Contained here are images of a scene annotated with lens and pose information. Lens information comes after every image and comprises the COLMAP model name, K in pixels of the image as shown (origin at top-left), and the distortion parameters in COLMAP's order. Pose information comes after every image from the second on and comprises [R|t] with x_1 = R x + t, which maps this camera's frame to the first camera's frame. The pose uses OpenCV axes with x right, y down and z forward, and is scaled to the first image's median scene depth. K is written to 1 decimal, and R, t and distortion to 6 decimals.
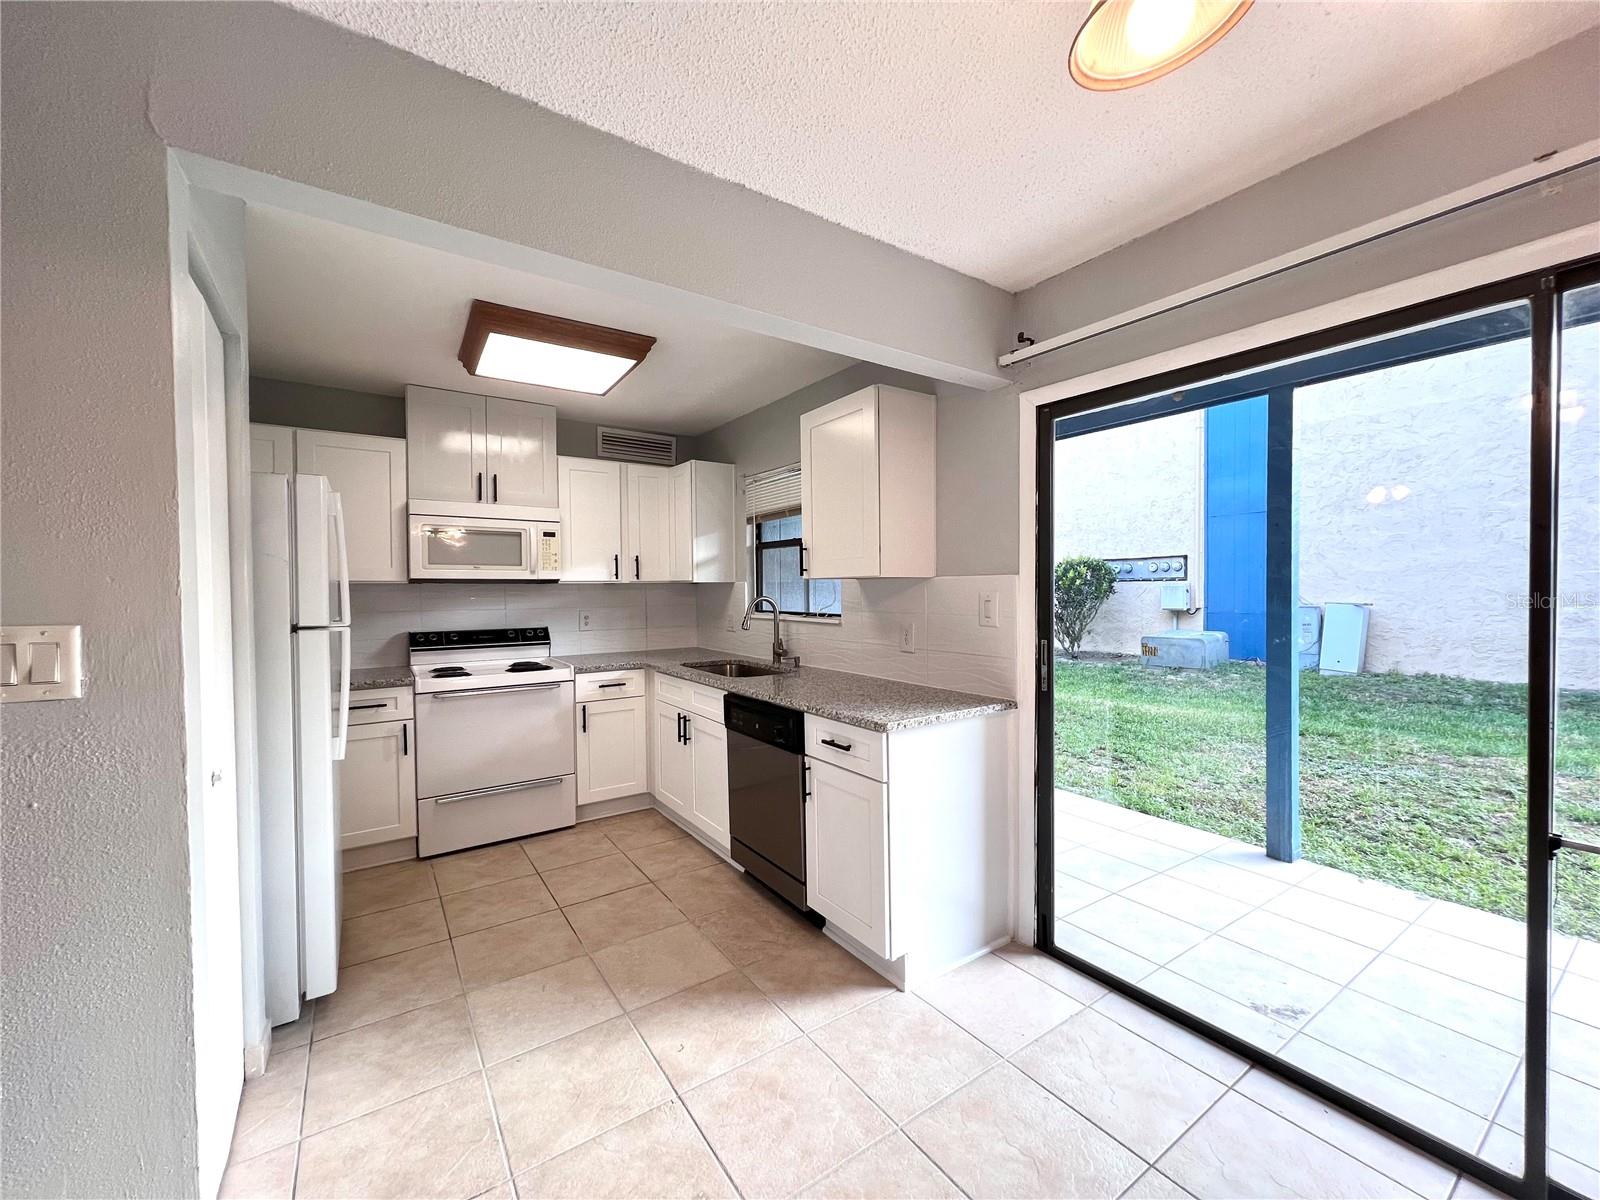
lens RADIAL K [[638.5, 0, 800.5], [0, 638.5, 601.8], [0, 0, 1]] dist [-0.002047, 0.000588]
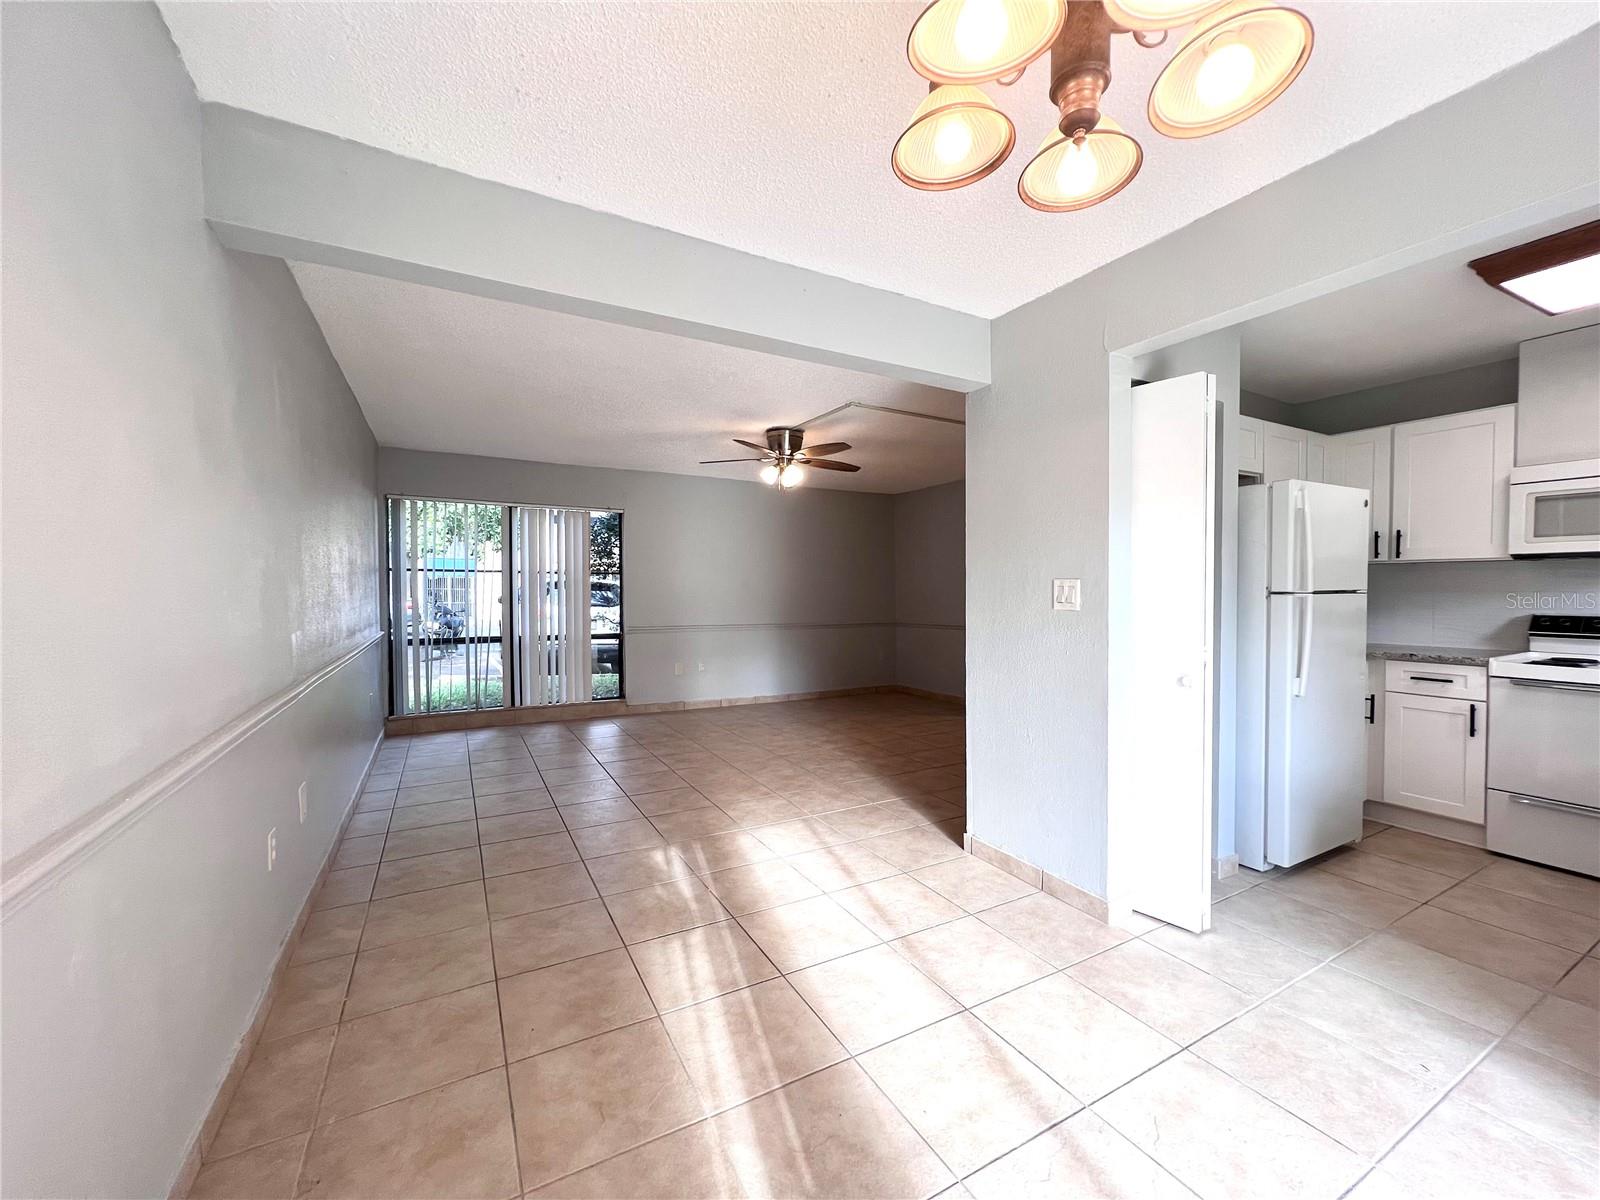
lens RADIAL K [[638.5, 0, 797.5], [0, 638.5, 601.6], [0, 0, 1]] dist [-0.002047, 0.000588]
pose [[-0.098369, 0.028487, -0.994742, 0.416459], [-0.016445, 0.999407, 0.030247, 0.021122], [0.995014, 0.019334, -0.097843, 0.065484]]
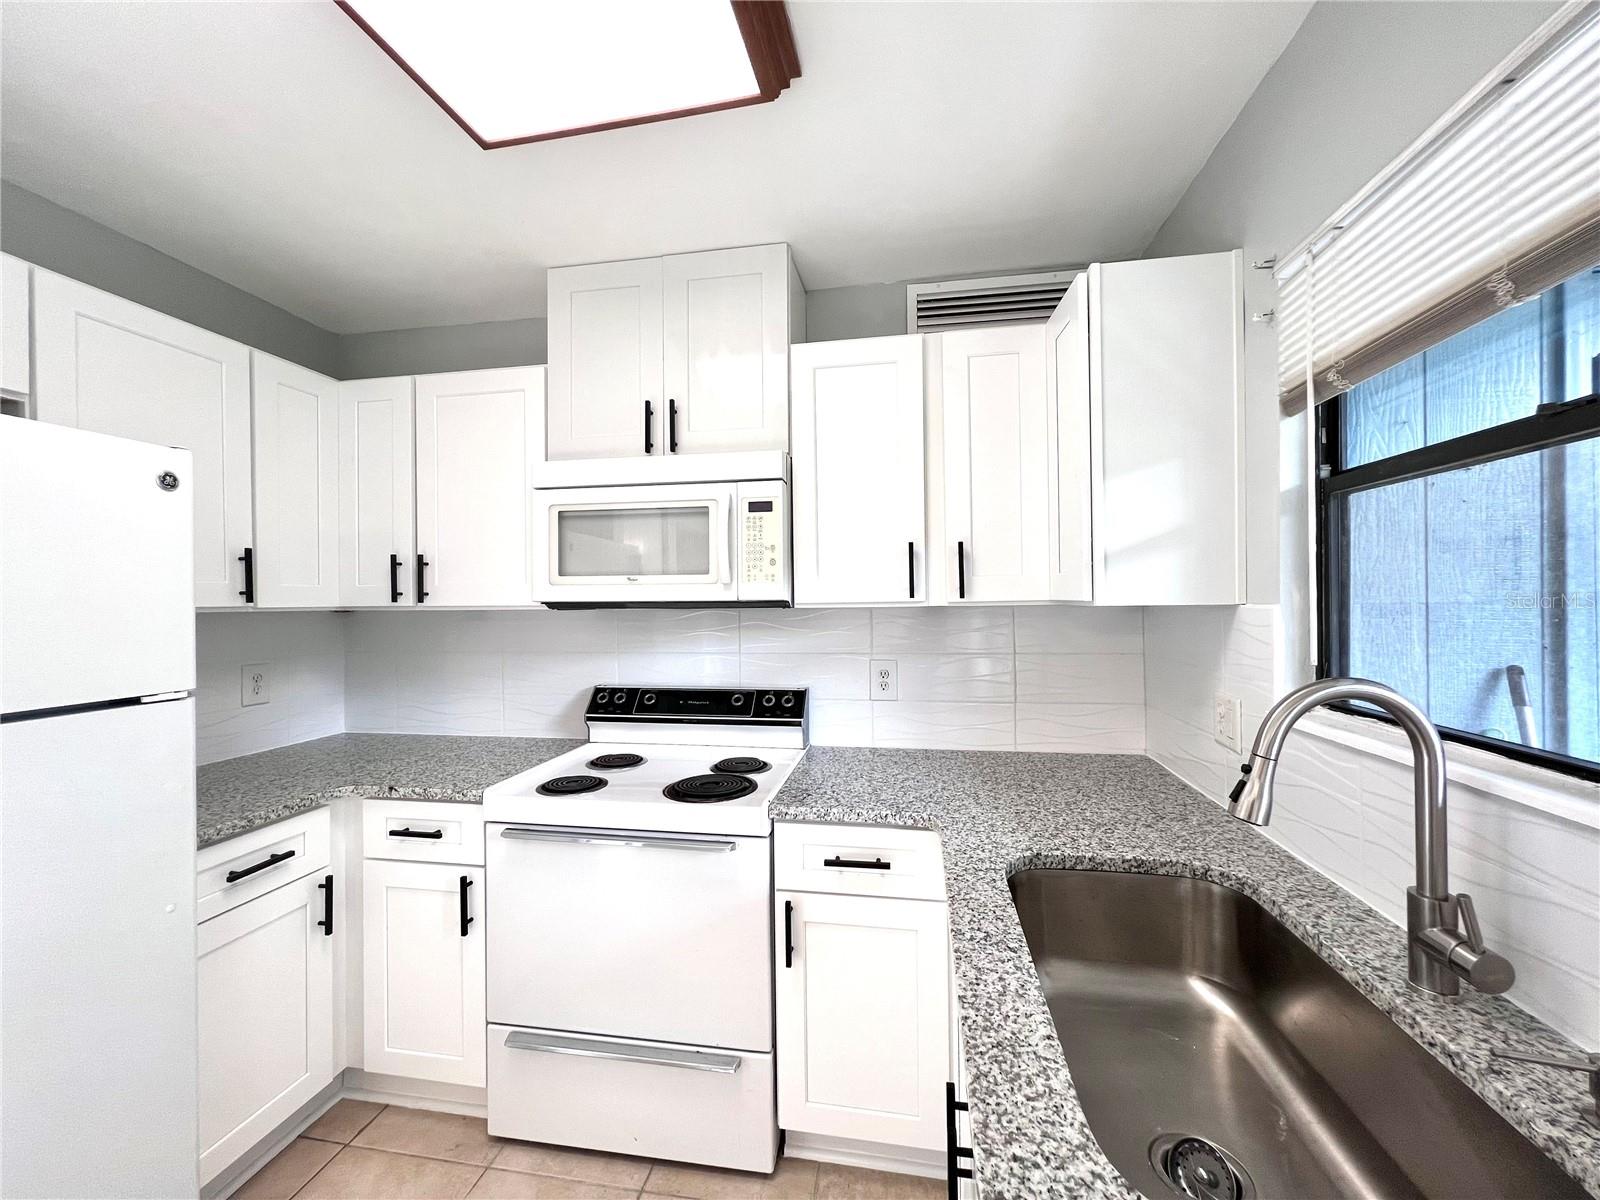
lens RADIAL K [[638.5, 0, 800.3], [0, 638.5, 602.8], [0, 0, 1]] dist [-0.002047, 0.000588]
pose [[0.716789, 0.001881, -0.697288, -0.044197], [-0.009953, 0.999922, -0.007535, -0.034018], [0.697220, 0.012341, 0.716751, 0.765095]]
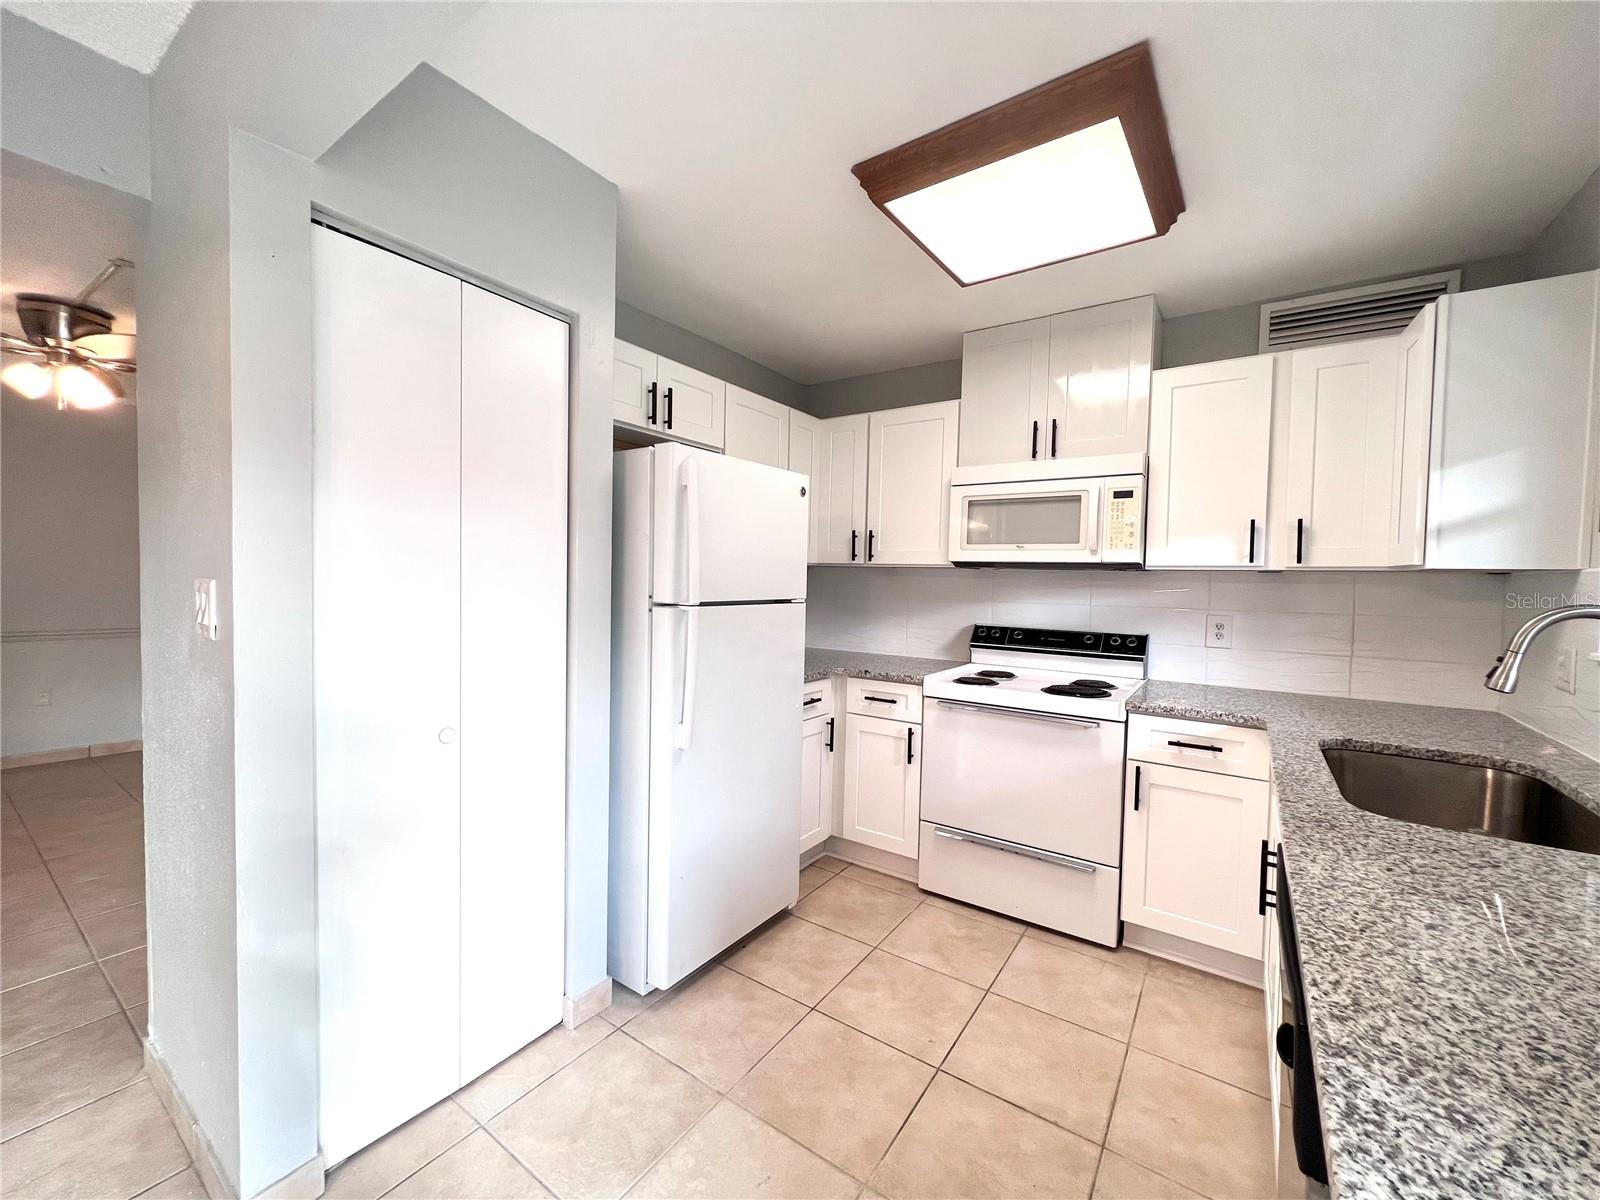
lens RADIAL K [[638.5, 0, 800.1], [0, 638.5, 602.2], [0, 0, 1]] dist [-0.002047, 0.000588]
pose [[0.357045, 0.049606, -0.932769, 0.120511], [-0.044494, 0.998359, 0.036063, -0.003628], [0.933027, 0.028627, 0.358666, 0.513391]]
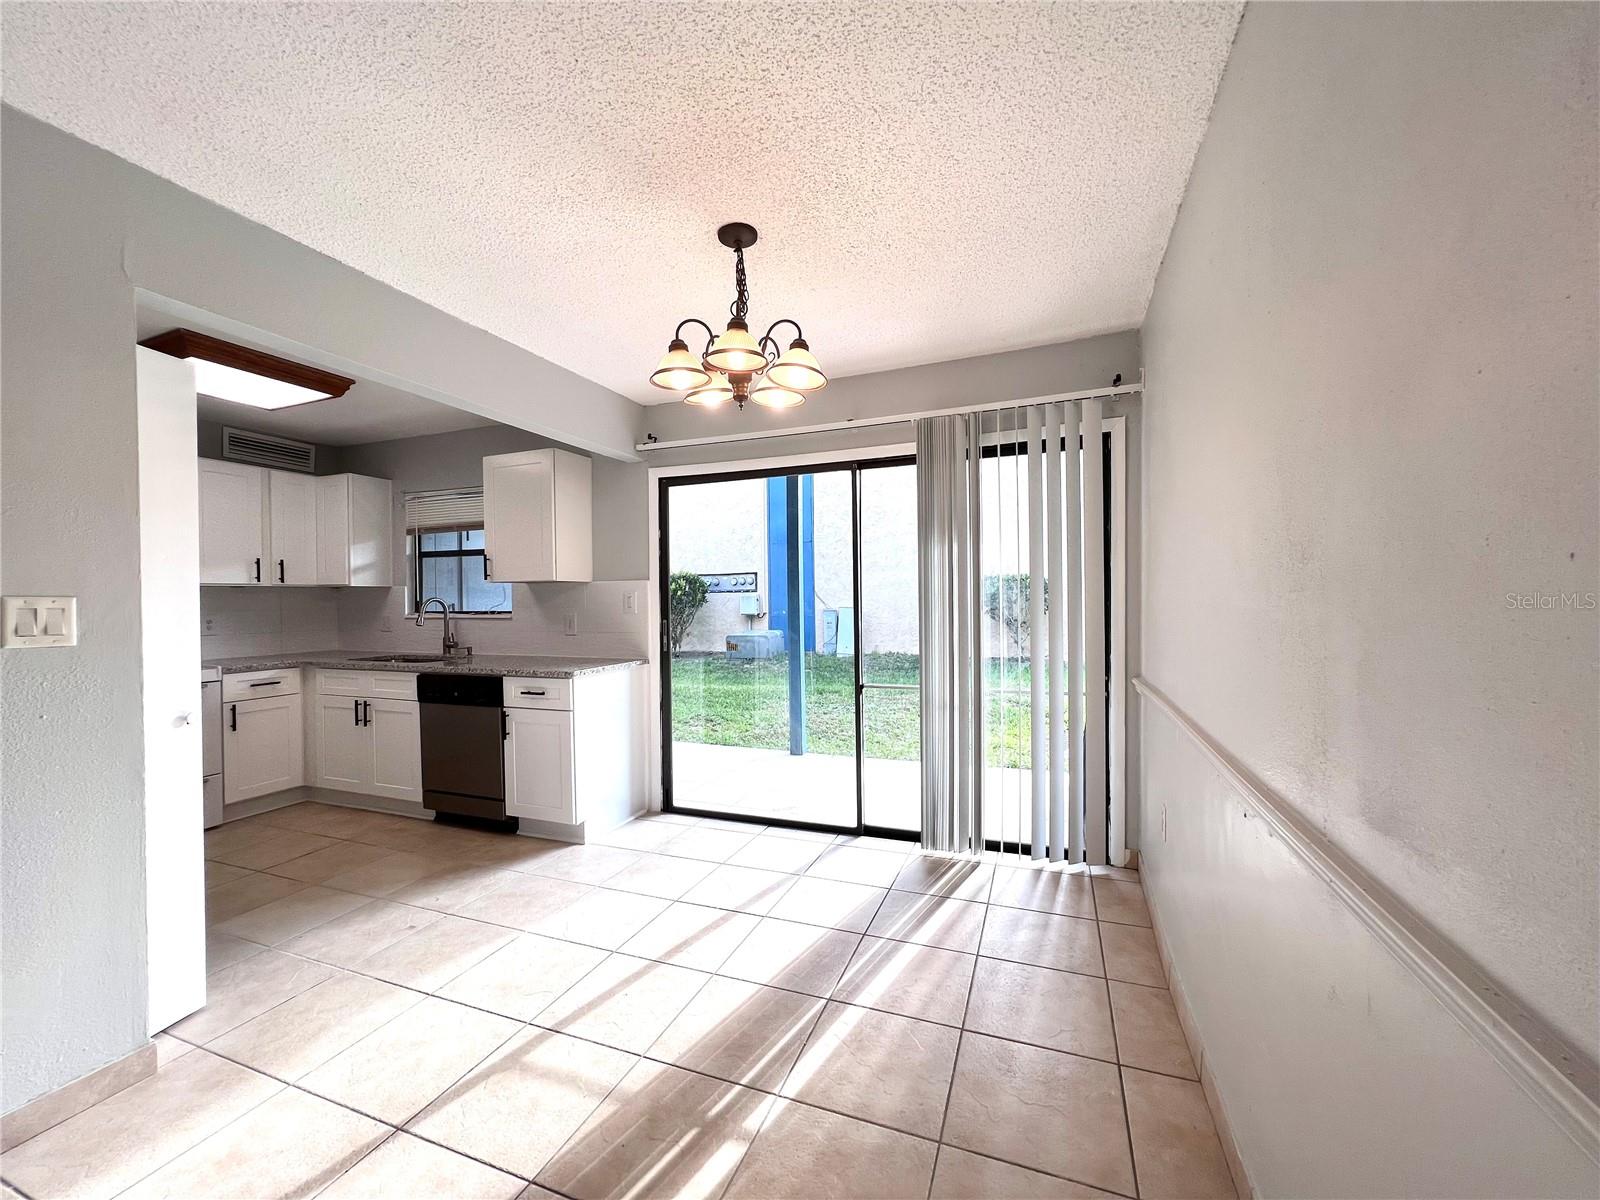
lens RADIAL K [[638.5, 0, 801.4], [0, 638.5, 600.8], [0, 0, 1]] dist [-0.002047, 0.000588]
pose [[0.823741, -0.003281, 0.566957, -0.184386], [0.016587, 0.999695, -0.018313, 0.032591], [-0.566724, 0.024489, 0.823544, -0.392021]]
